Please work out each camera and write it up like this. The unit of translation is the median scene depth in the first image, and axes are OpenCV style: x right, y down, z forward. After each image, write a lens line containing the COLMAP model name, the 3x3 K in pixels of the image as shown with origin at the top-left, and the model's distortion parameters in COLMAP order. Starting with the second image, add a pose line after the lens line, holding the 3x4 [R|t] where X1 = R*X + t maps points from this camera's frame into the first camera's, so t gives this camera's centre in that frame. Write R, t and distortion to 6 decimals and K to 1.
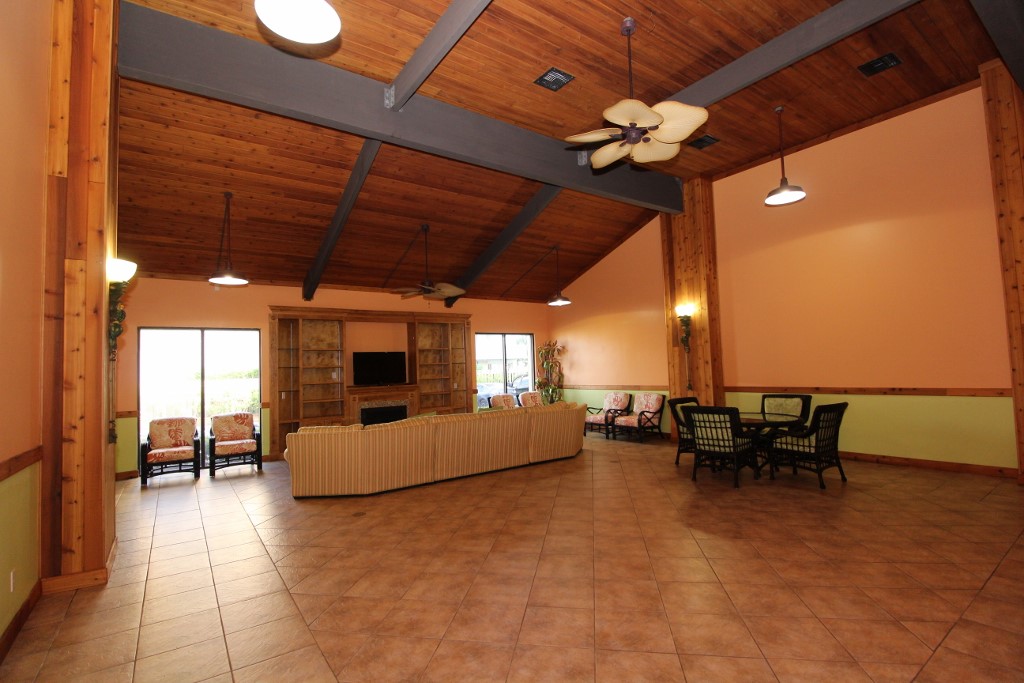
lens RADIAL K [[465.4, 0, 512.0], [0, 465.4, 341.5], [0, 0, 1]] dist [-0.001993, -0.007963]
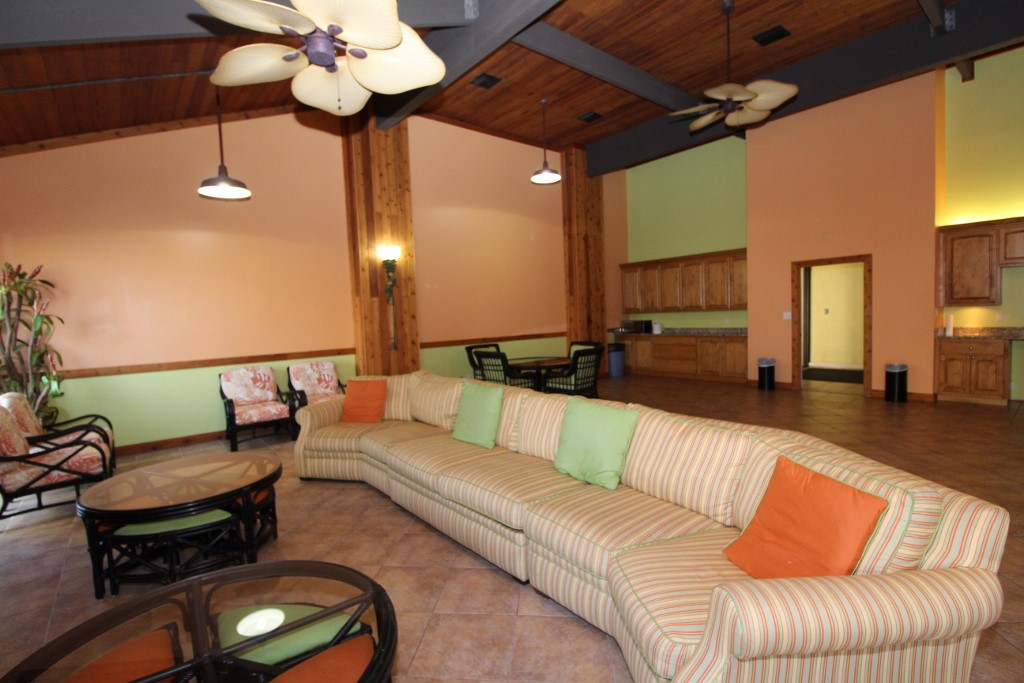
lens RADIAL K [[465.4, 0, 512.0], [0, 465.4, 341.5], [0, 0, 1]] dist [-0.001993, -0.007963]
pose [[-0.046092, -0.013627, 0.998844, -0.425805], [-0.011650, 0.999846, 0.013103, 0.070978], [-0.998869, -0.011033, -0.046244, 0.775031]]
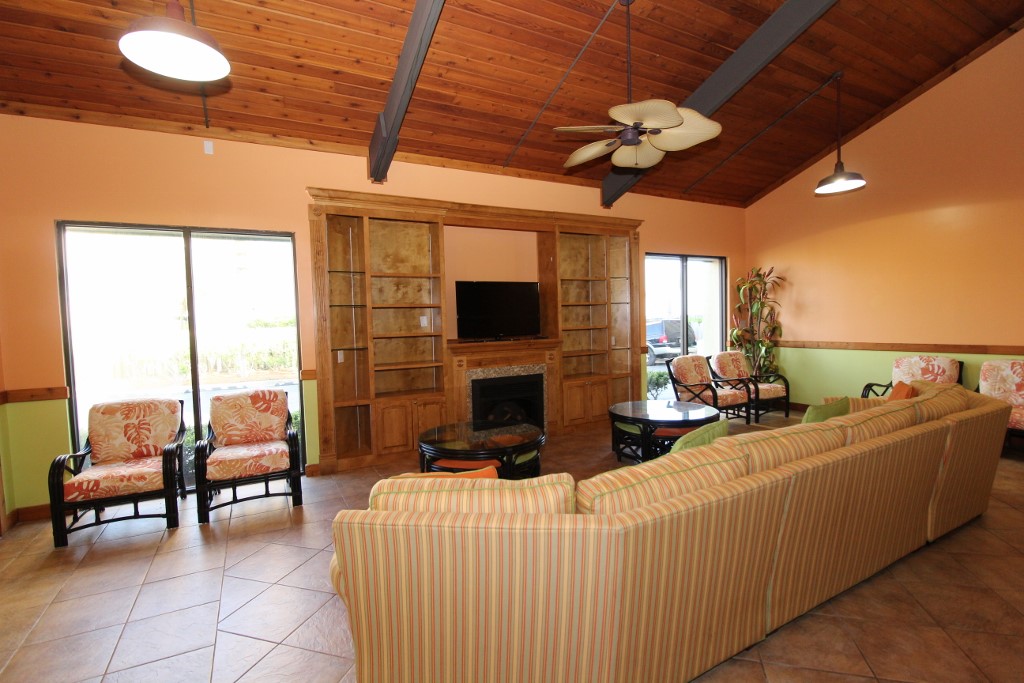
lens RADIAL K [[465.4, 0, 512.0], [0, 465.4, 341.5], [0, 0, 1]] dist [-0.001993, -0.007963]
pose [[0.992843, 0.014053, -0.118600, -0.213933], [-0.001272, 0.994240, 0.107165, 0.037273], [0.119423, -0.106247, 0.987142, 0.458704]]
